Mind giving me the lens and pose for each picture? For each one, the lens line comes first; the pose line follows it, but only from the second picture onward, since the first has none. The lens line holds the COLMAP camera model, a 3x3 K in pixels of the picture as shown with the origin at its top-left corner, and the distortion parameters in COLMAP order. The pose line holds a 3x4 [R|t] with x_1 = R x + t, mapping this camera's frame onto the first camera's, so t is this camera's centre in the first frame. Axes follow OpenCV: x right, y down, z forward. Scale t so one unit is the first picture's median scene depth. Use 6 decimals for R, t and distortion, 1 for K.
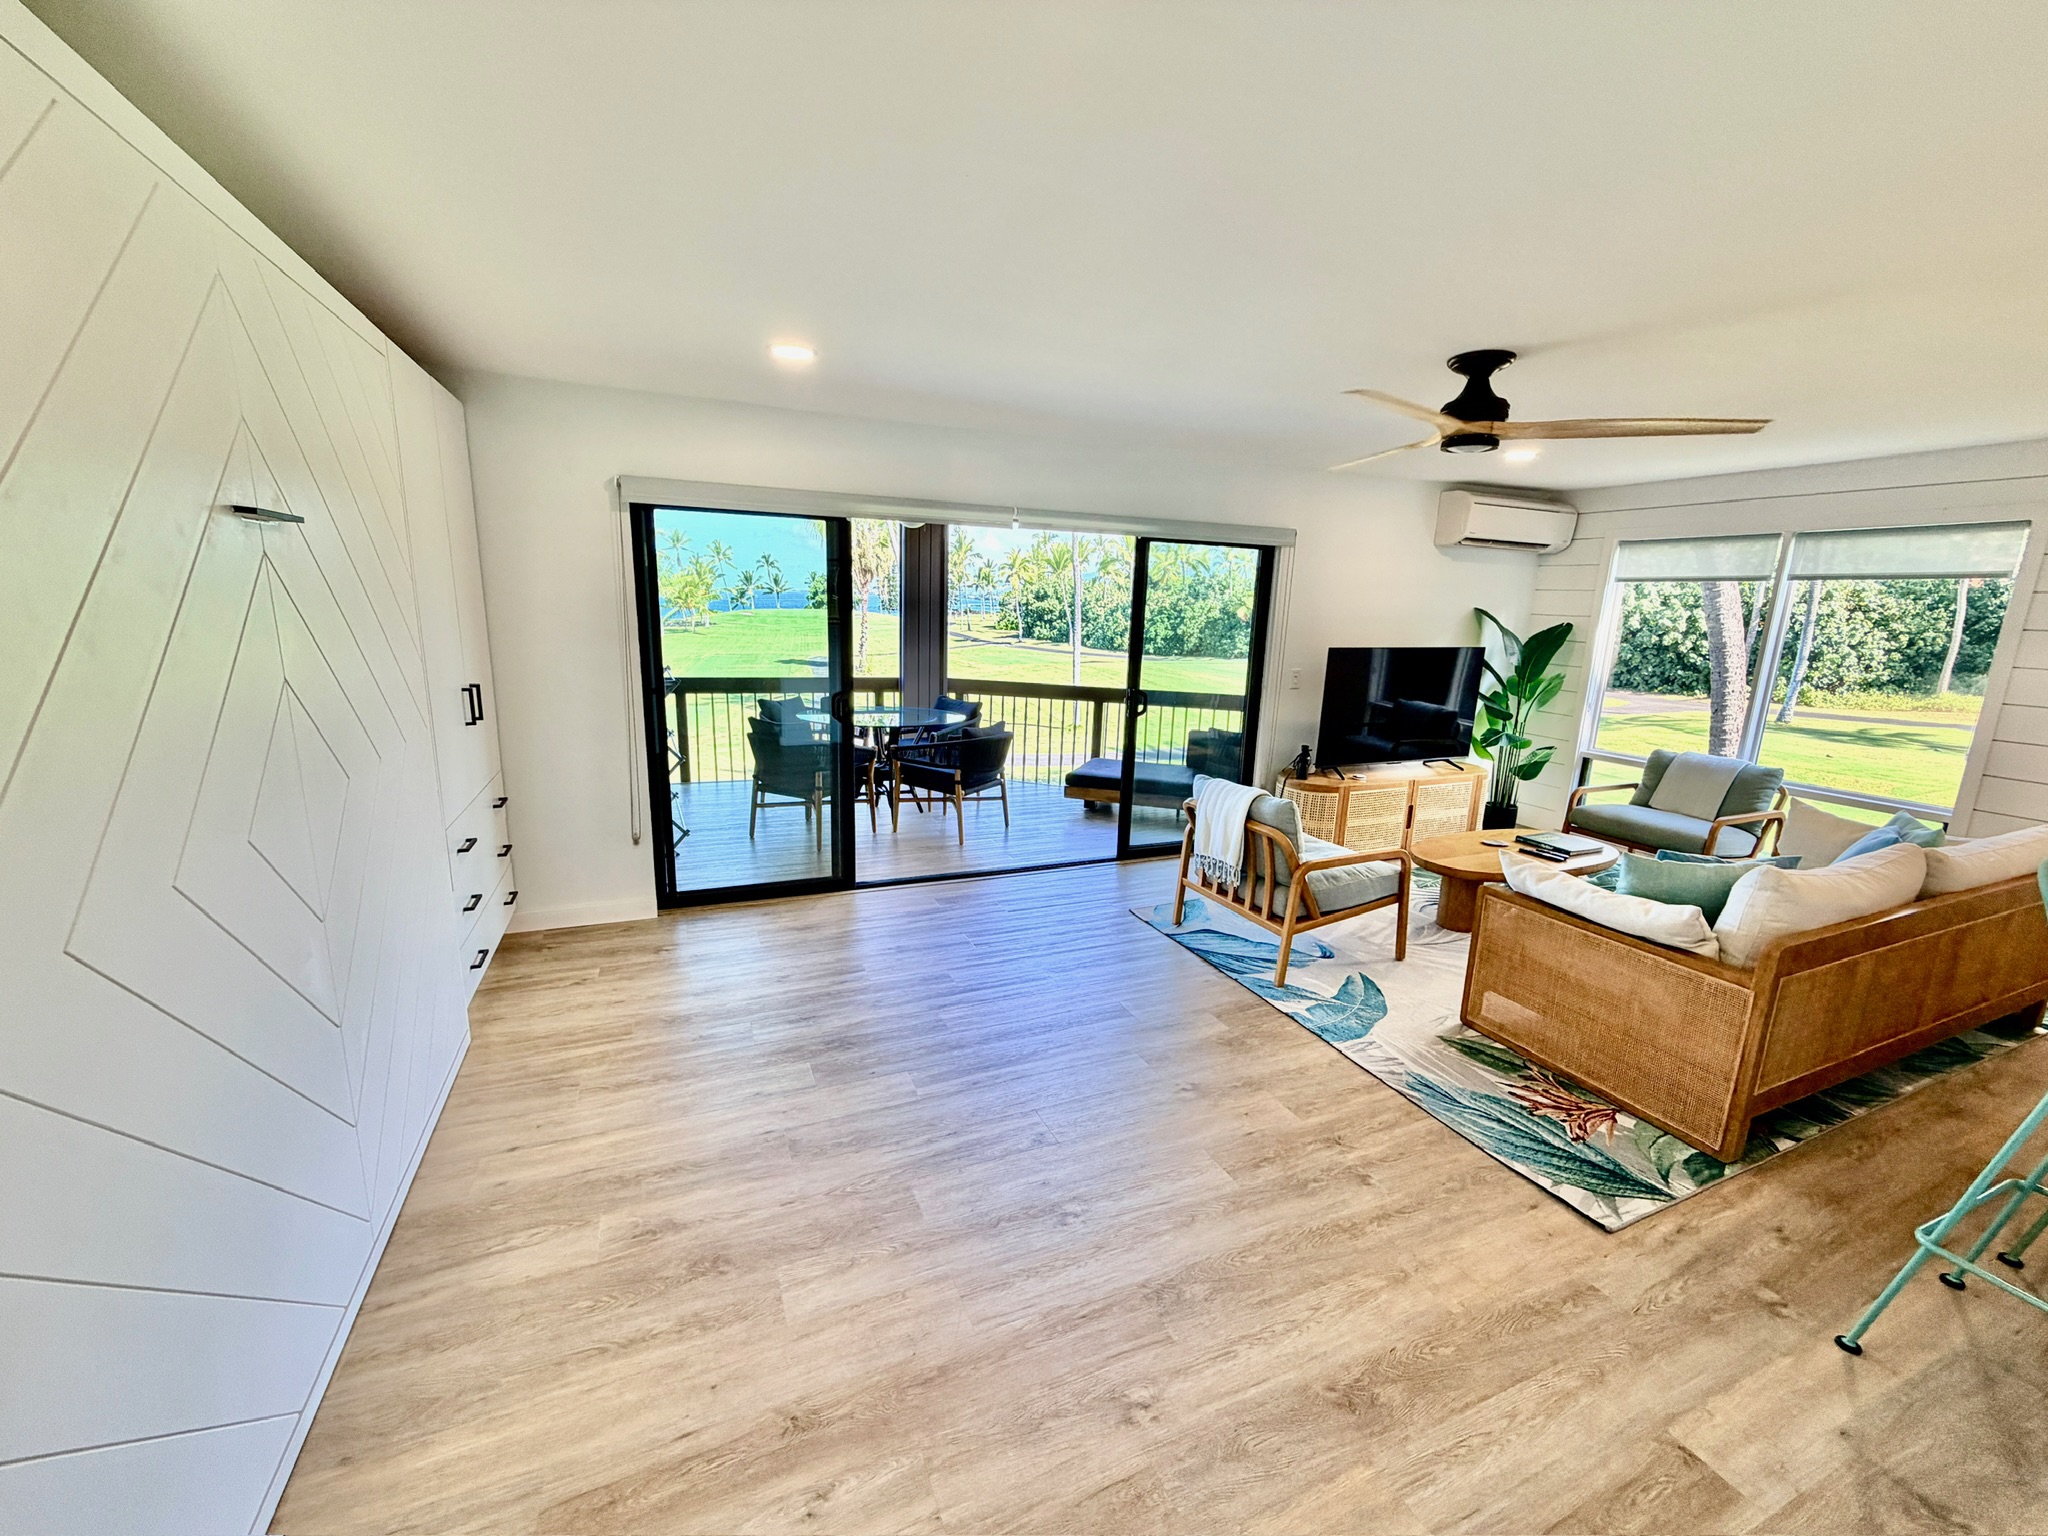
lens RADIAL K [[813.8, 0, 1019.2], [0, 813.8, 770.8], [0, 0, 1]] dist [-0.001961, 0.000441]
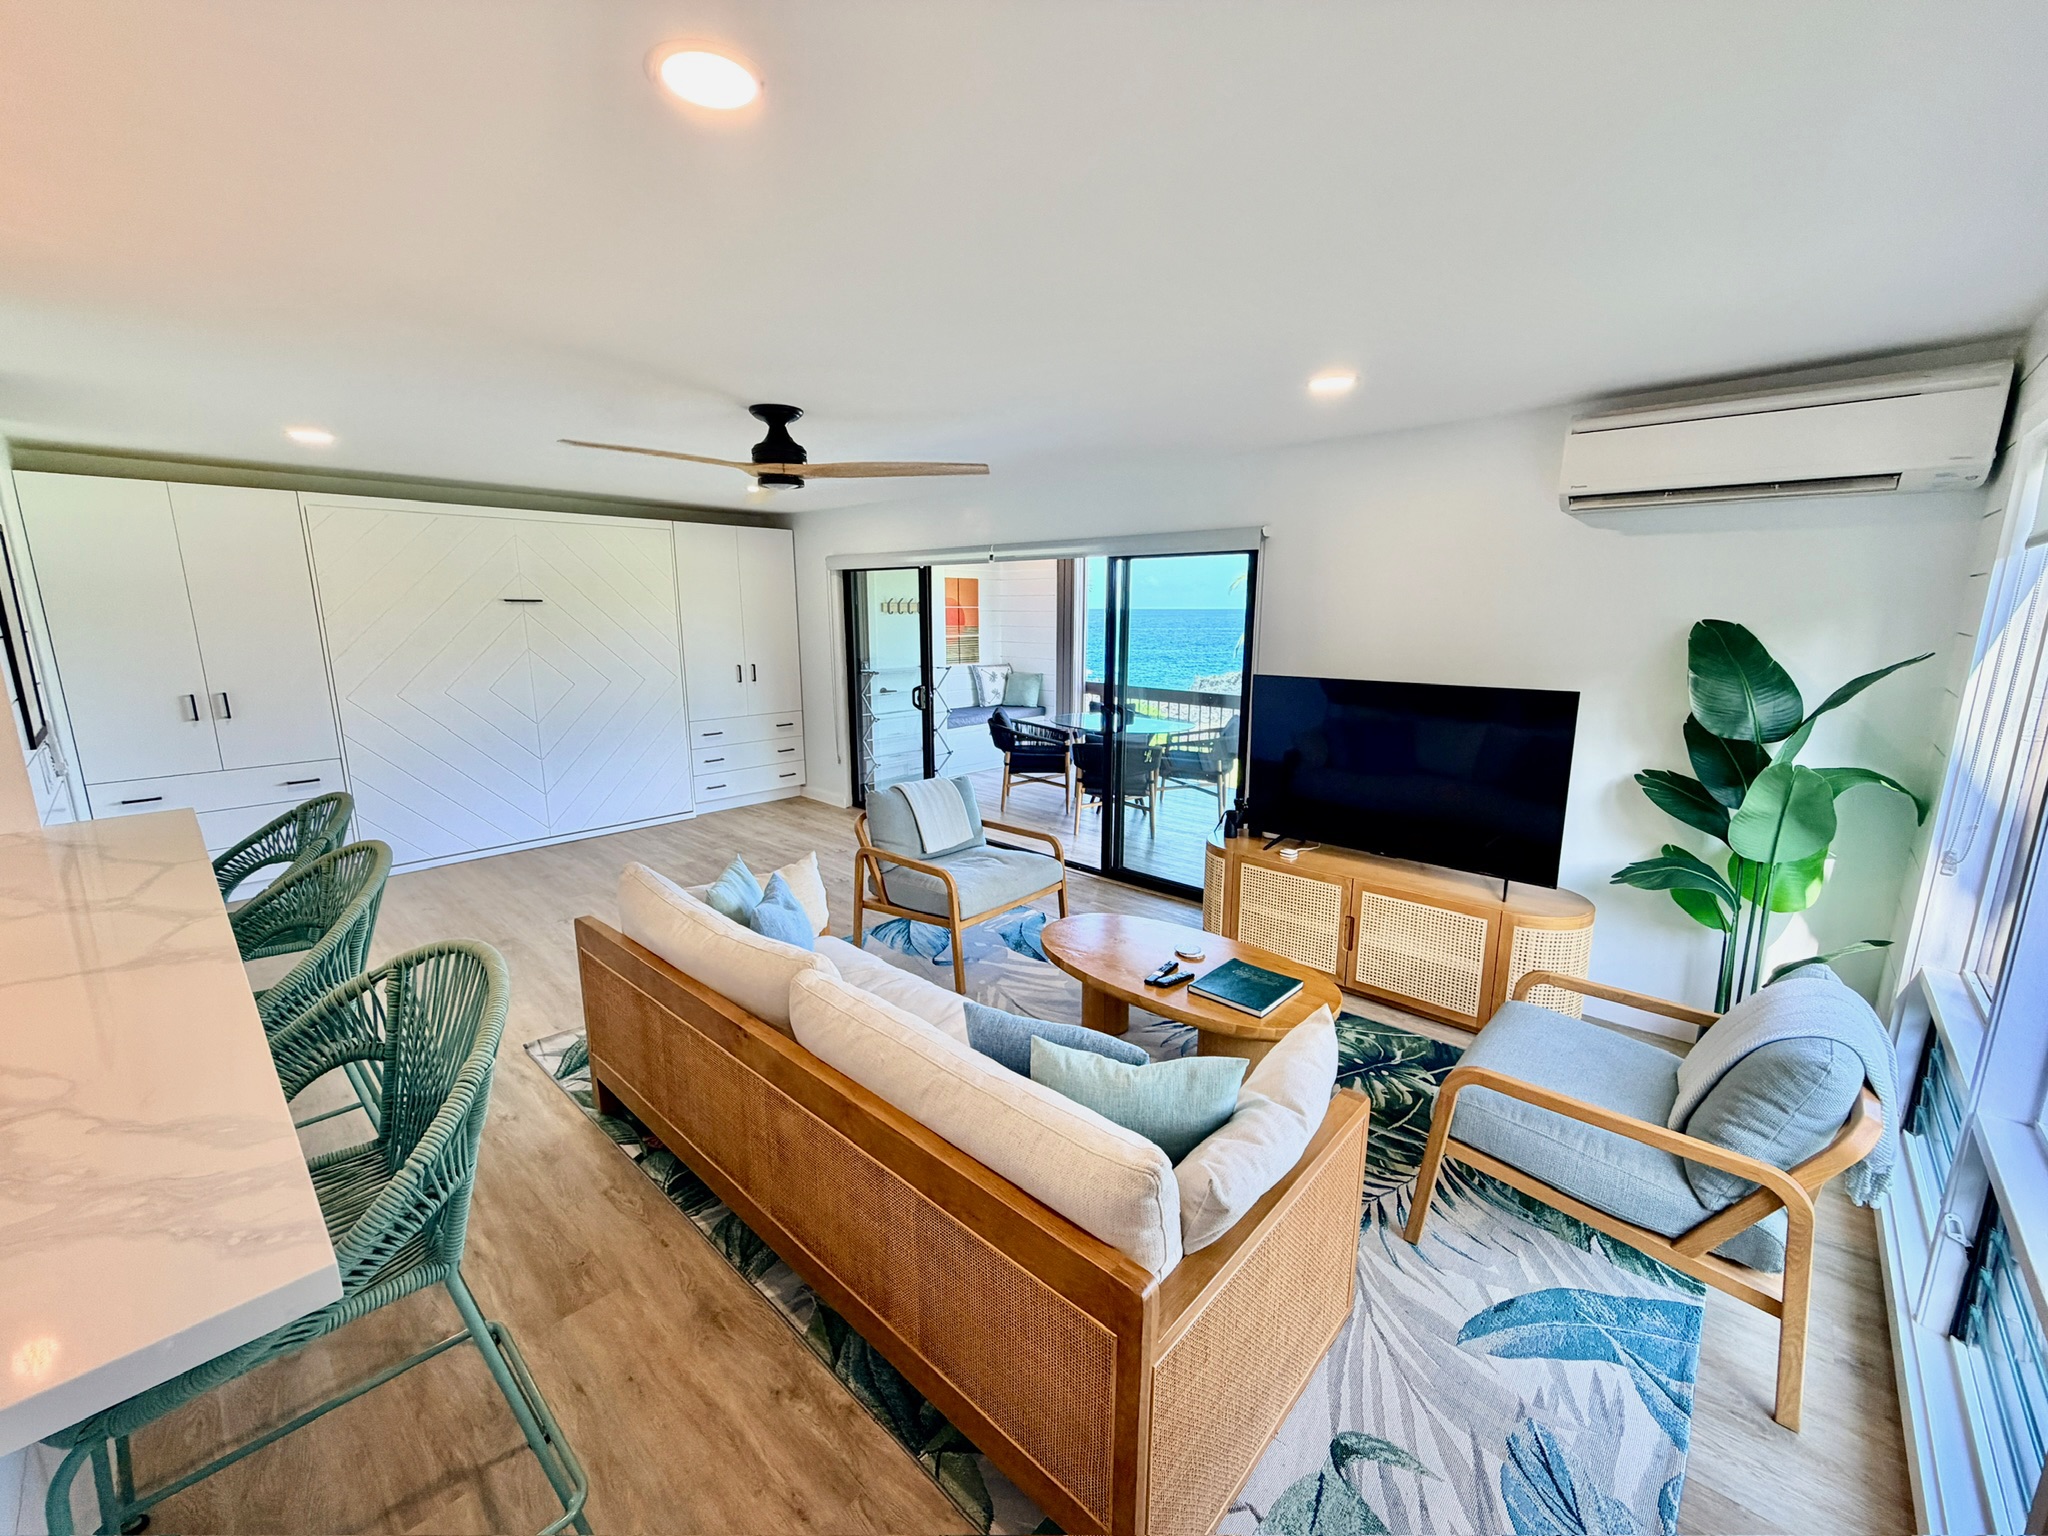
lens RADIAL K [[813.8, 0, 1025.9], [0, 813.8, 749.2], [0, 0, 1]] dist [-0.001961, 0.000441]
pose [[0.425885, 0.134717, -0.894691, 1.469340], [-0.172232, 0.982843, 0.066006, -0.140568], [0.888233, 0.125984, 0.441781, 0.675153]]
